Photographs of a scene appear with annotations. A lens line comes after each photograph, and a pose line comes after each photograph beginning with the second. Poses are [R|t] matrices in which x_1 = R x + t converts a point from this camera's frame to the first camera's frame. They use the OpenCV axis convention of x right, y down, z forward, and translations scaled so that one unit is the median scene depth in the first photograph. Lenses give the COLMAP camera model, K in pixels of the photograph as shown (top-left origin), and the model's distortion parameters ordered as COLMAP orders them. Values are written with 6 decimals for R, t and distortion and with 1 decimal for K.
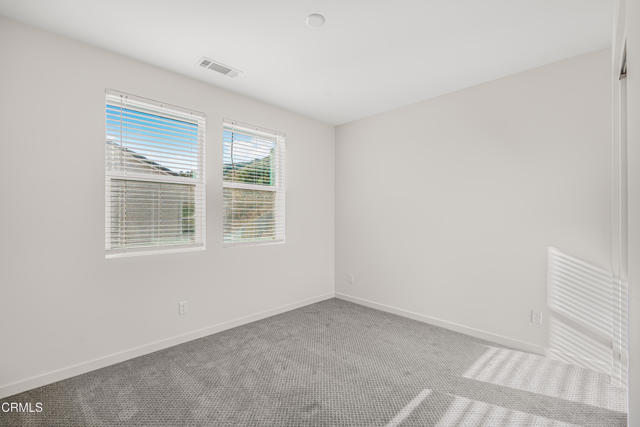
lens RADIAL K [[279.9, 0, 315.9], [0, 279.9, 214.7], [0, 0, 1]] dist [-0.001491, -0.001119]
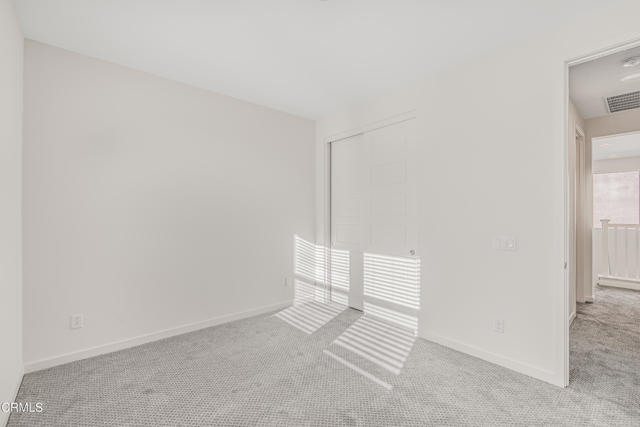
lens RADIAL K [[279.9, 0, 315.7], [0, 279.9, 212.7], [0, 0, 1]] dist [-0.001491, -0.001119]
pose [[0.079432, -0.004597, 0.996830, -0.738579], [-0.009072, 0.999945, 0.005334, -0.020252], [-0.996799, -0.009467, 0.079386, 0.771712]]
